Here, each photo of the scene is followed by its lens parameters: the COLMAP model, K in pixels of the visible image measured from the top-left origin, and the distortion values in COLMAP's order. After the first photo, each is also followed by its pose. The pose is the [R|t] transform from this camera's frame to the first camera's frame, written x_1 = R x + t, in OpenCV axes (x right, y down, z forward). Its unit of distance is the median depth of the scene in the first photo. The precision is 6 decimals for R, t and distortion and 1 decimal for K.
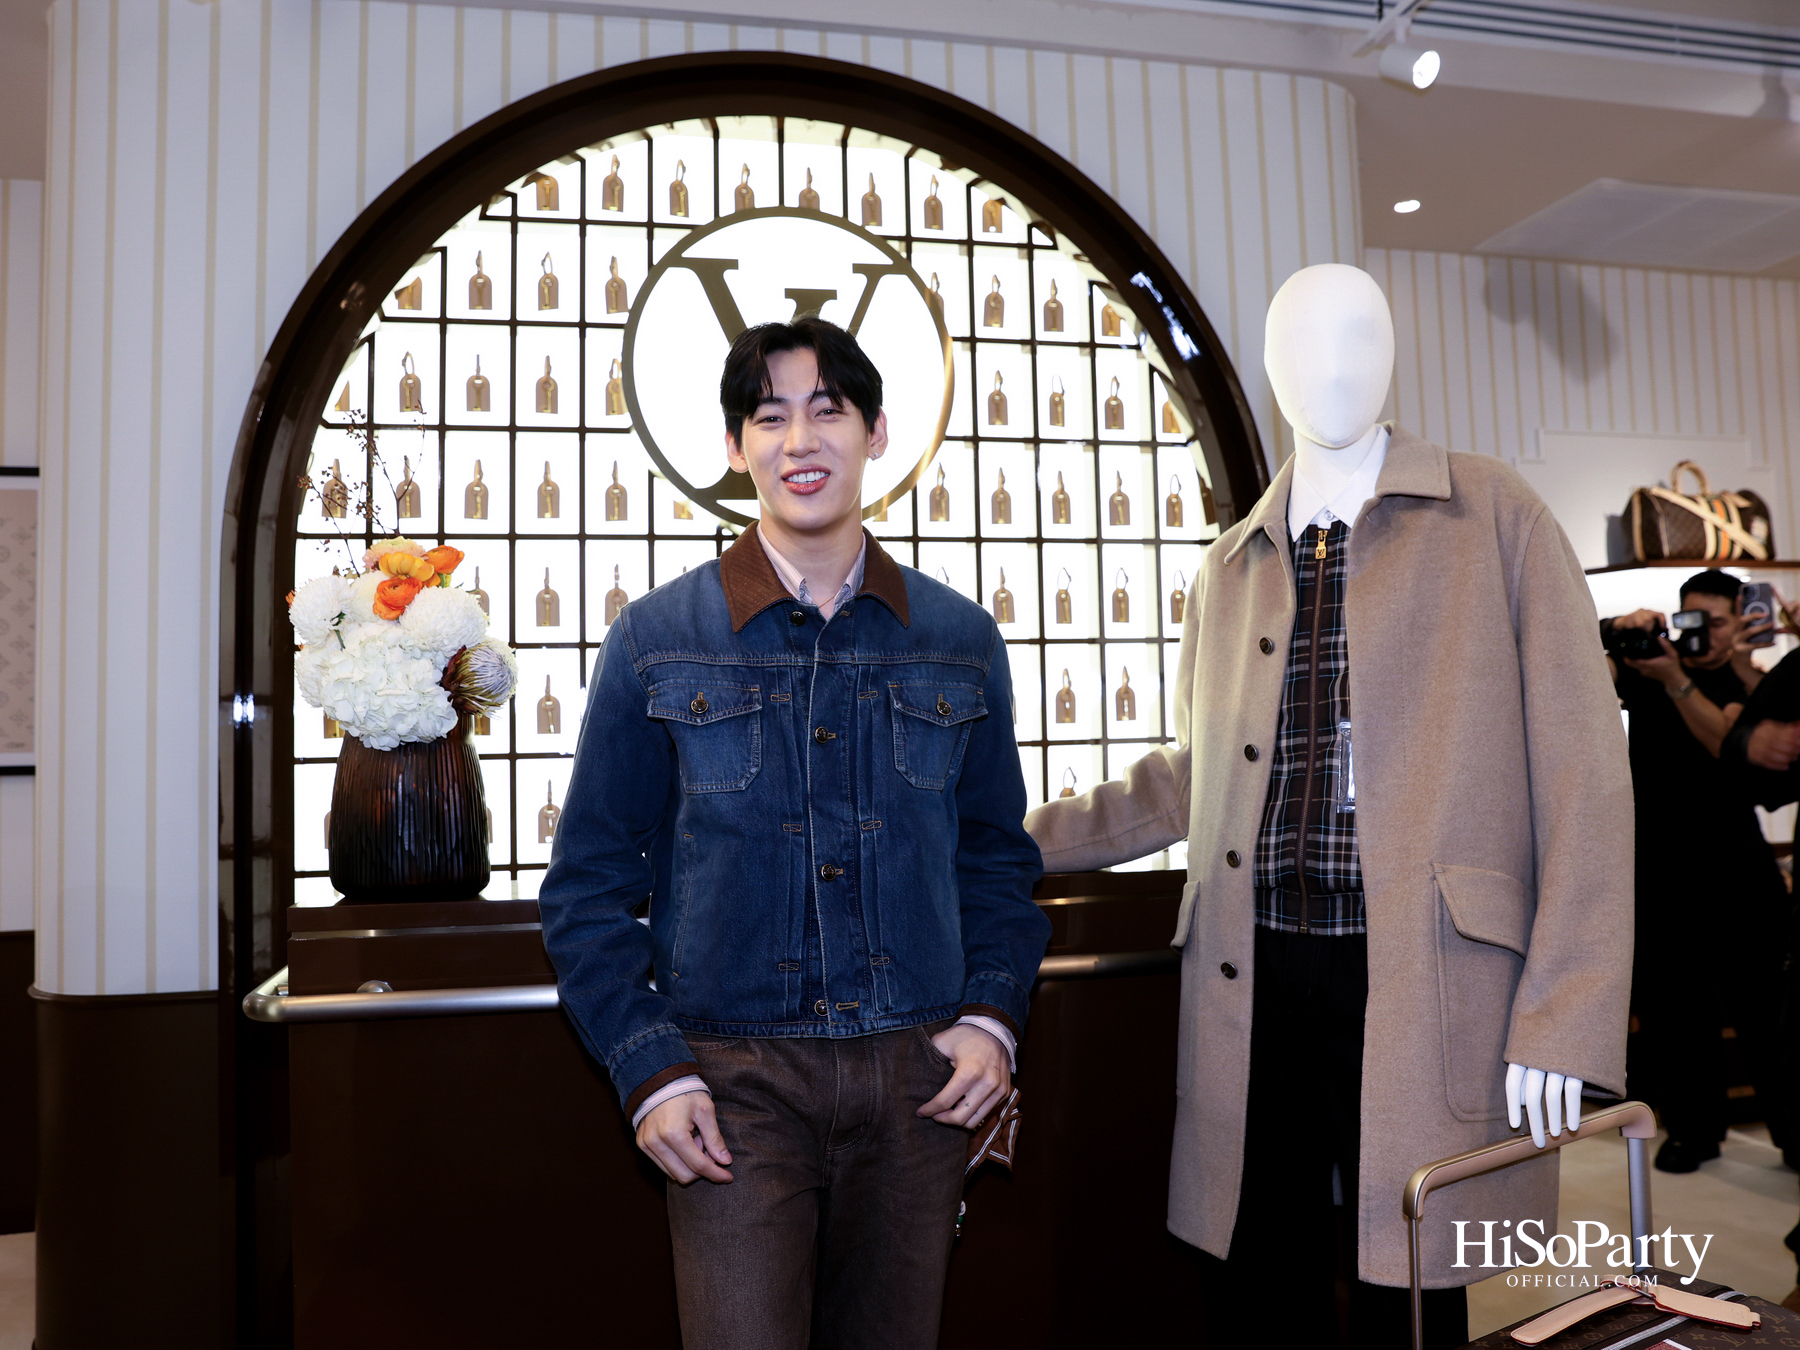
lens RADIAL K [[1323.8, 0, 897.3], [0, 1323.8, 665.3], [0, 0, 1]] dist [-0.084234, 0.033662]
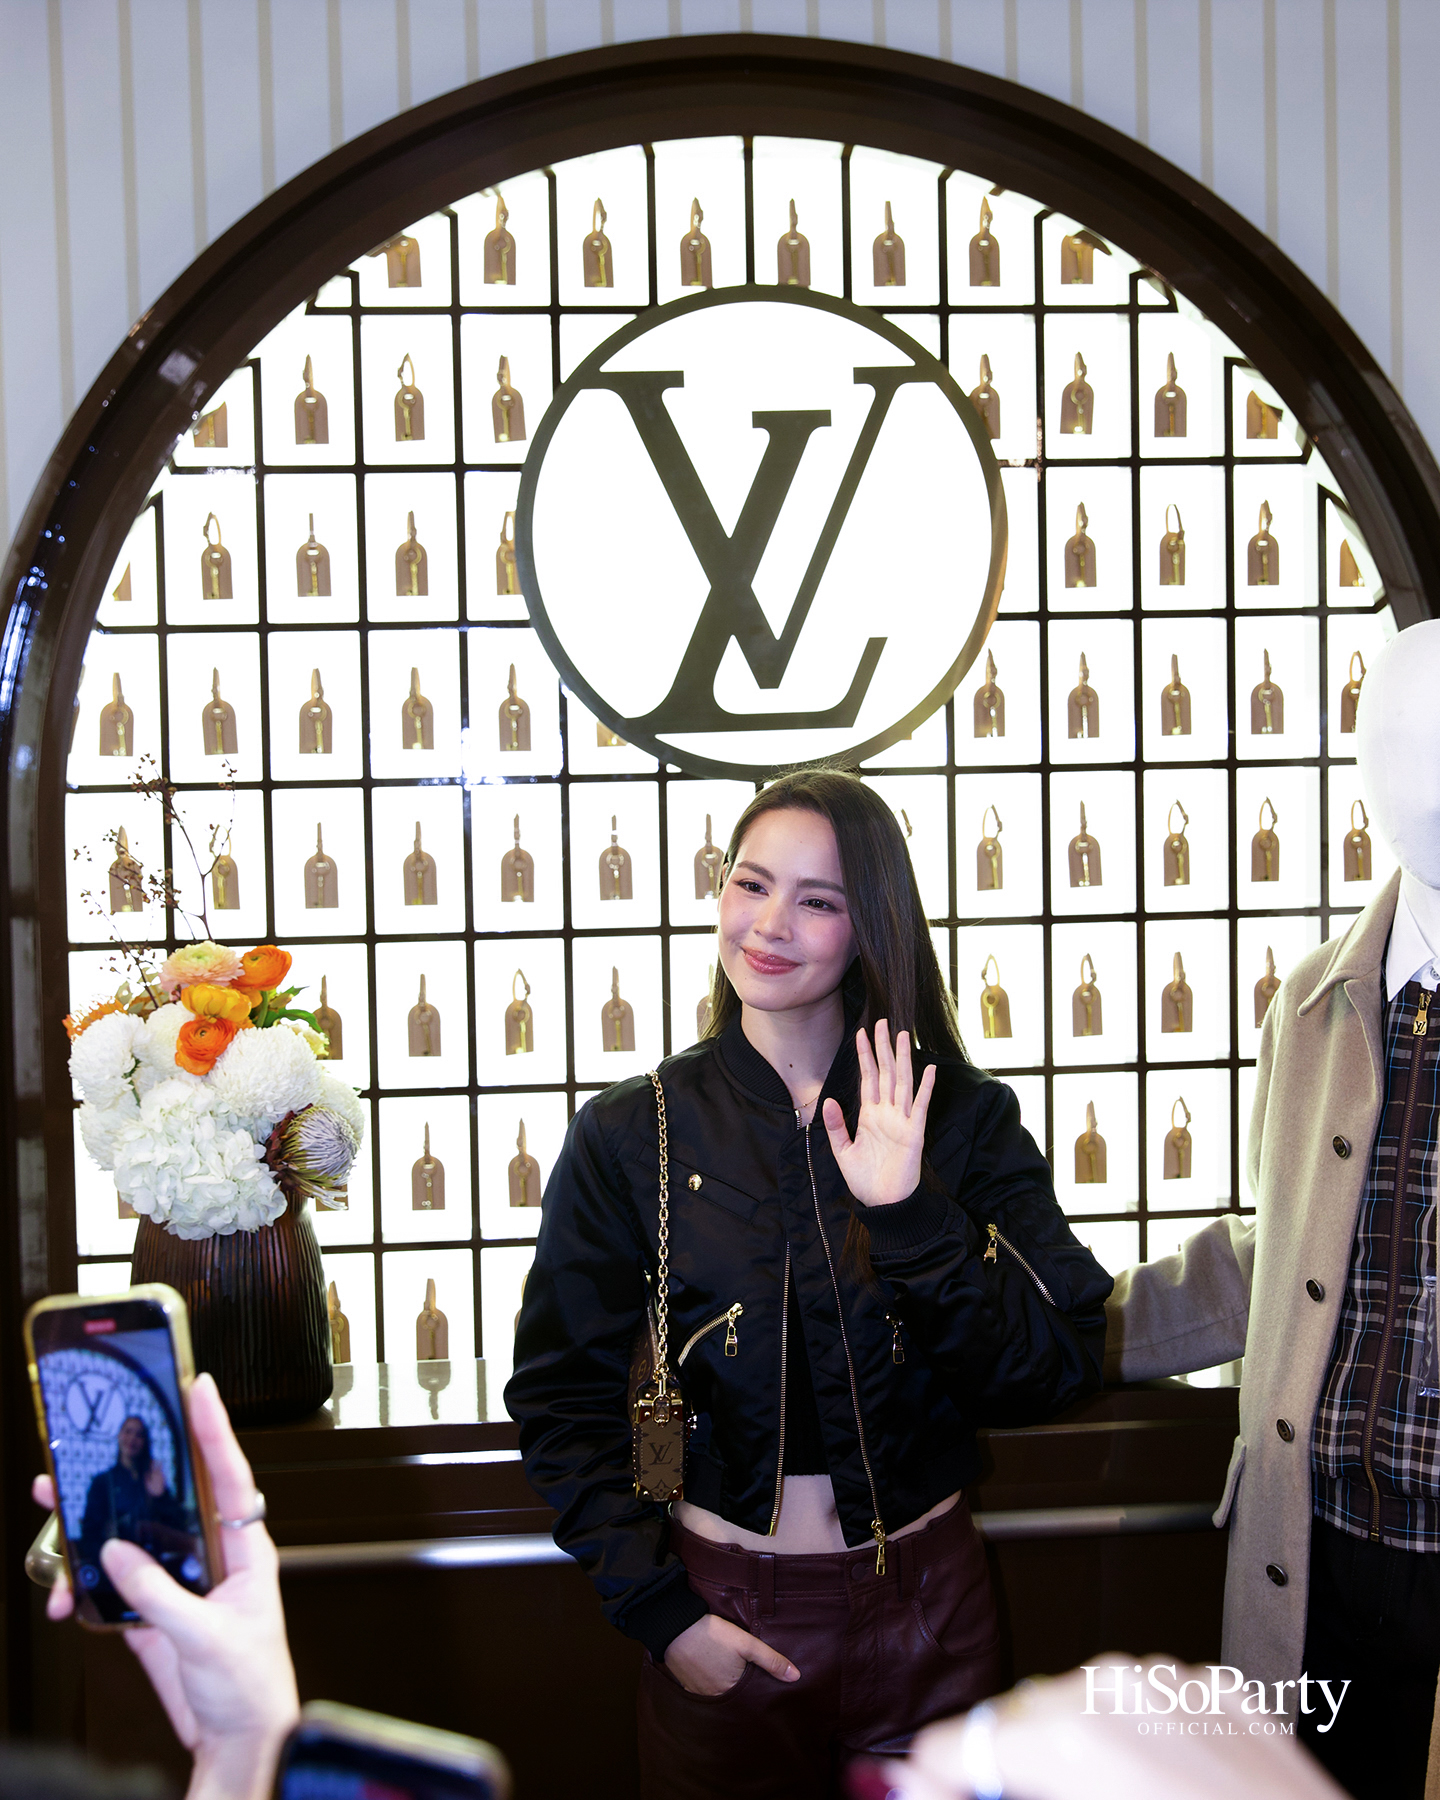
lens RADIAL K [[2216.3, 0, 767.4], [0, 2216.3, 856.5], [0, 0, 1]] dist [0.019543, 0.000000]
pose [[0.992361, 0.010283, -0.122940, 0.069145], [0.001940, 0.995096, 0.098898, -0.185483], [0.123354, -0.098381, 0.987474, -0.157271]]
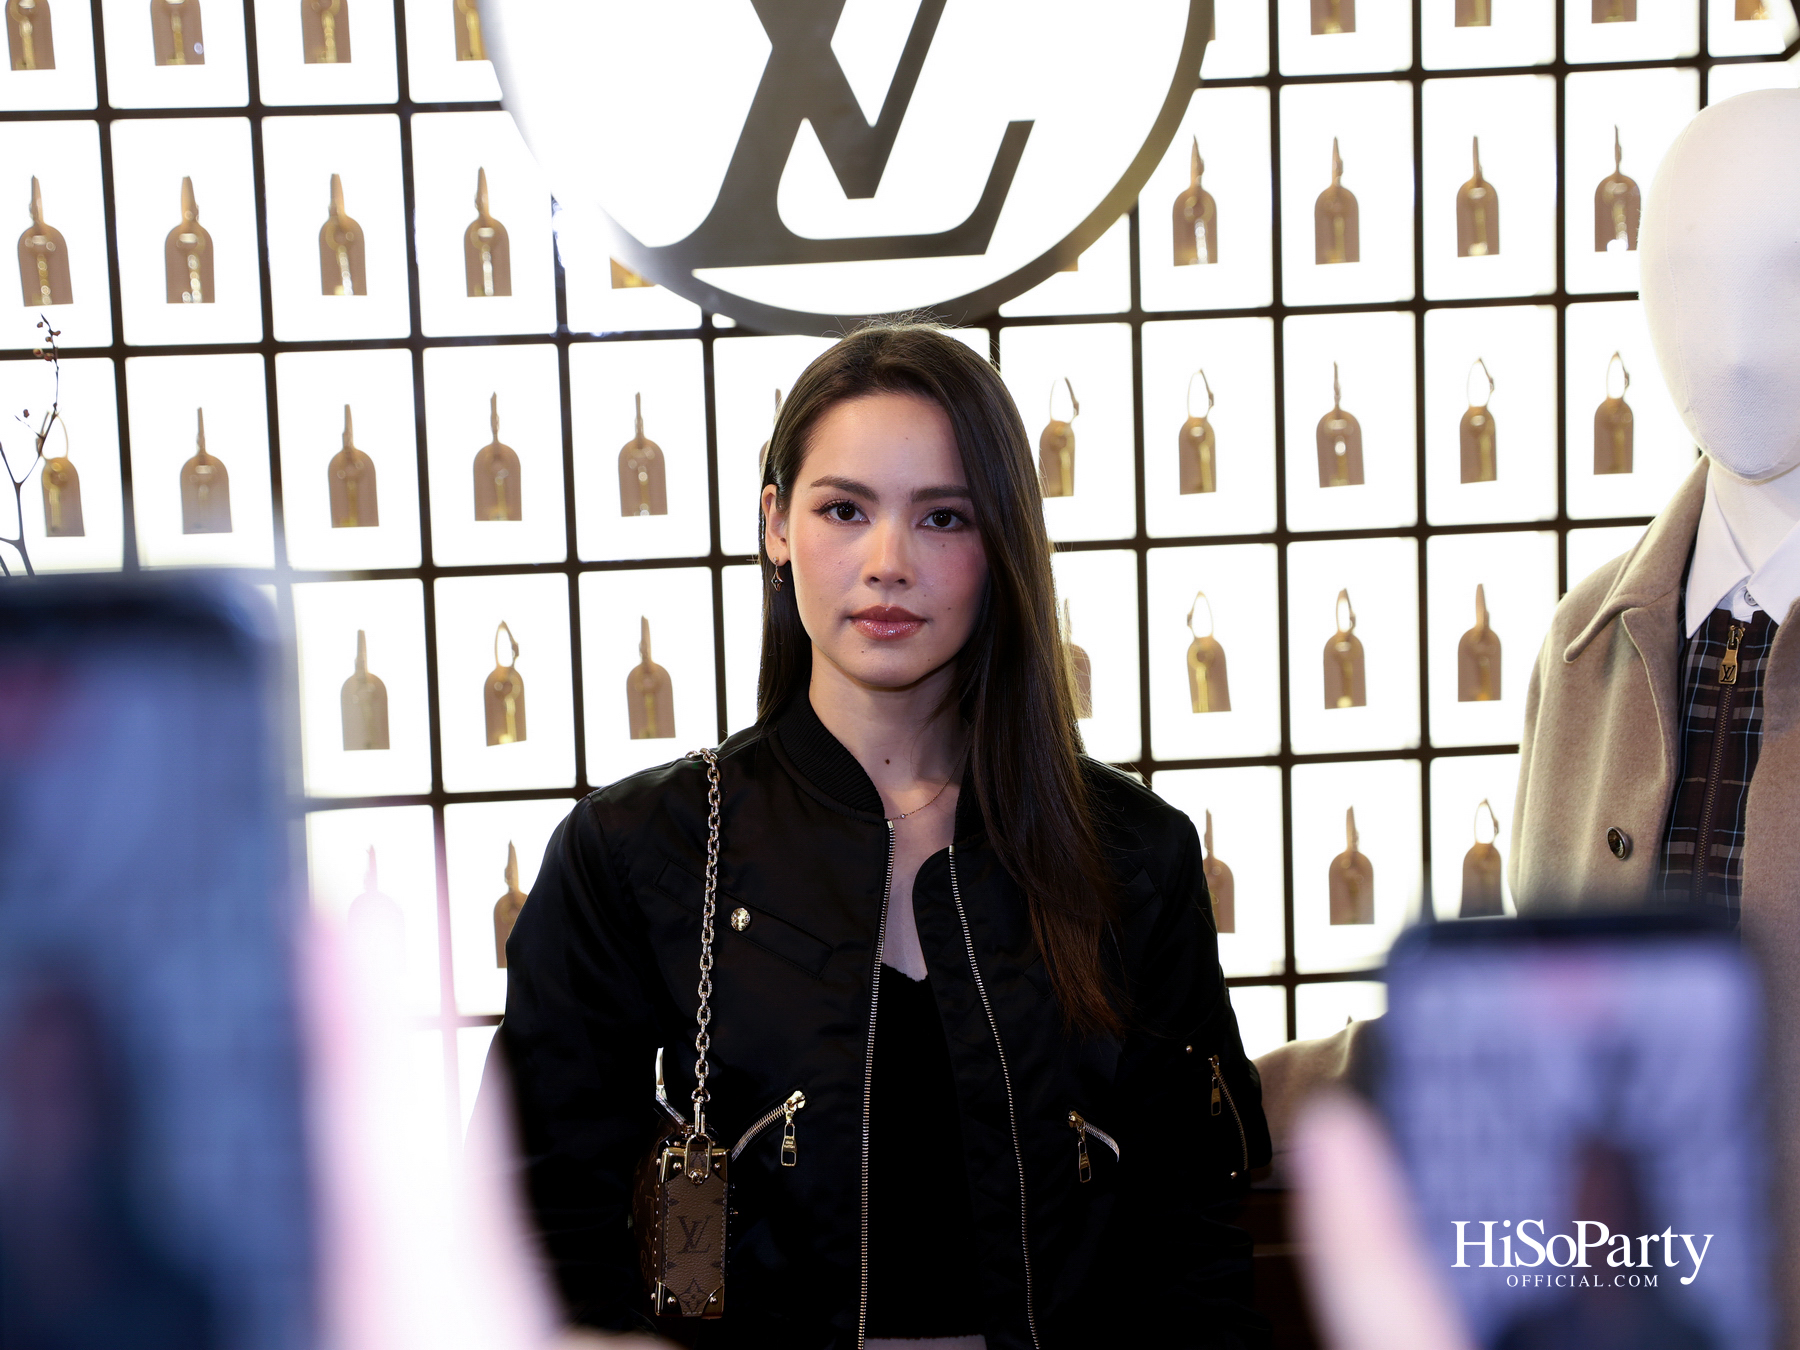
lens RADIAL K [[3556.8, 0, 894.5], [0, 3556.8, 679.6], [0, 0, 1]] dist [0.222713, 0.000000]
pose [[0.989806, 0.005446, -0.142316, 0.121907], [0.017777, 0.986729, 0.161401, -0.194778], [0.141307, -0.162286, 0.976573, -0.266454]]
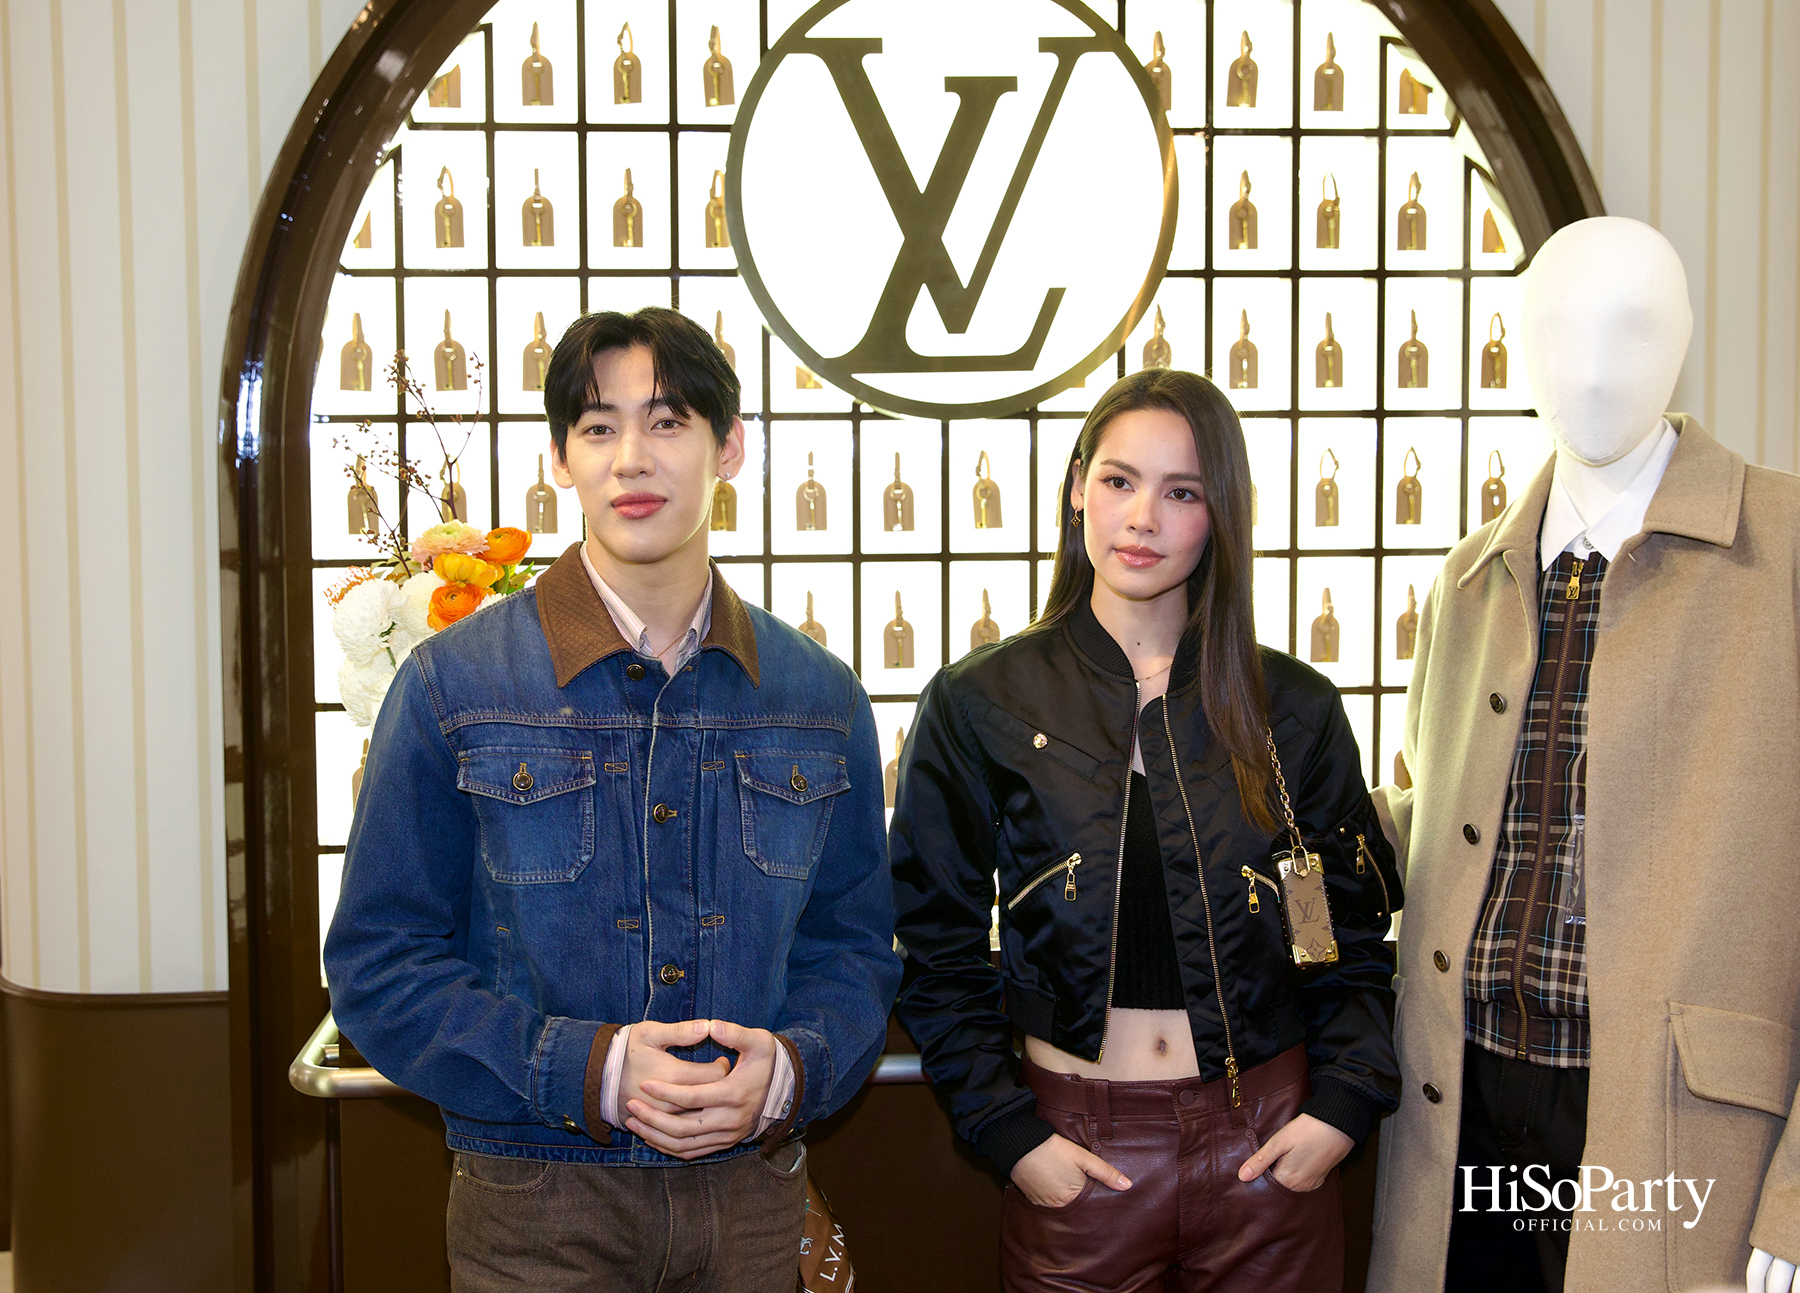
lens RADIAL K [[2049.4, 0, 896.8], [0, 2049.4, 622.4], [0, 0, 1]] dist [0.007819, 0.000000]
pose [[0.991029, 0.025883, -0.131114, 0.048633], [-0.010453, 0.993073, 0.117029, -0.127749], [0.133235, -0.114609, 0.984436, -0.173938]]
